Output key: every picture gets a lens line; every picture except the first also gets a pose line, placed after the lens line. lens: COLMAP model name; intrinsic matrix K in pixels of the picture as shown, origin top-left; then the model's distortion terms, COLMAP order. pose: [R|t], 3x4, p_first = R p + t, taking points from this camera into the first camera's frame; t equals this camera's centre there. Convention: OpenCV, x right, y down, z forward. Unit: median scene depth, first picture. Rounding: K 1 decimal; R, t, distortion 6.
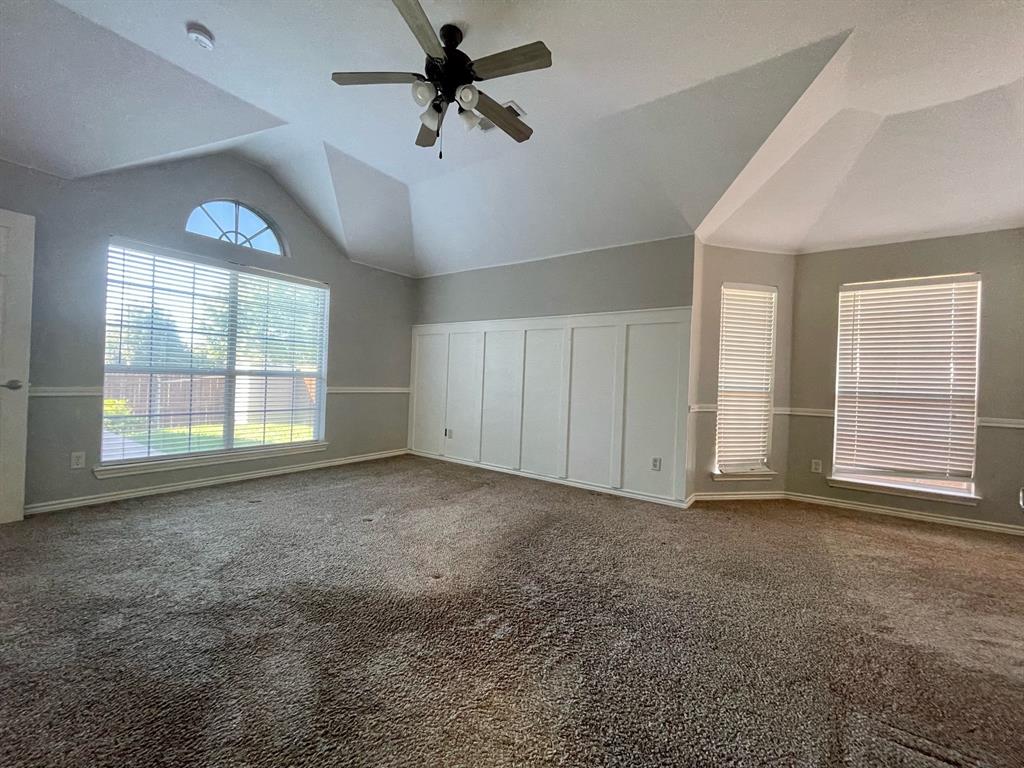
lens RADIAL K [[414.1, 0, 508.7], [0, 414.1, 381.5], [0, 0, 1]] dist [-0.000713, -0.000185]
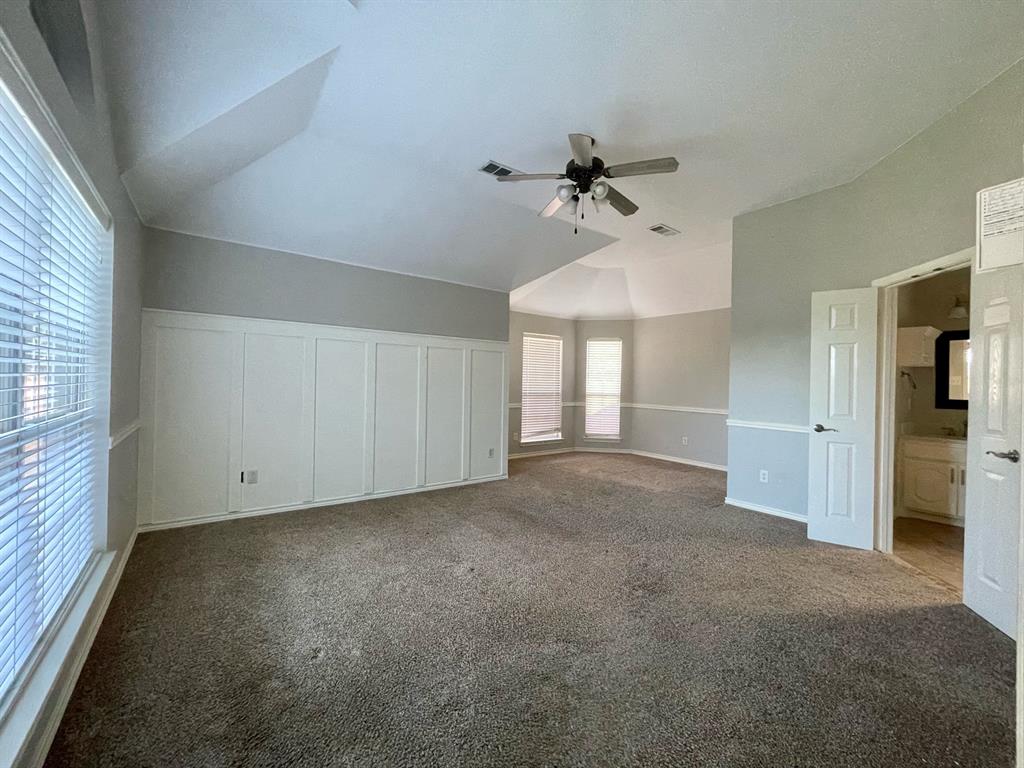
lens RADIAL K [[414.1, 0, 508.7], [0, 414.1, 381.5], [0, 0, 1]] dist [-0.000713, -0.000185]
pose [[0.305359, -0.024194, 0.951930, -0.976542], [0.003344, 0.999698, 0.024335, -0.072556], [-0.952231, -0.004247, 0.305348, 0.558370]]
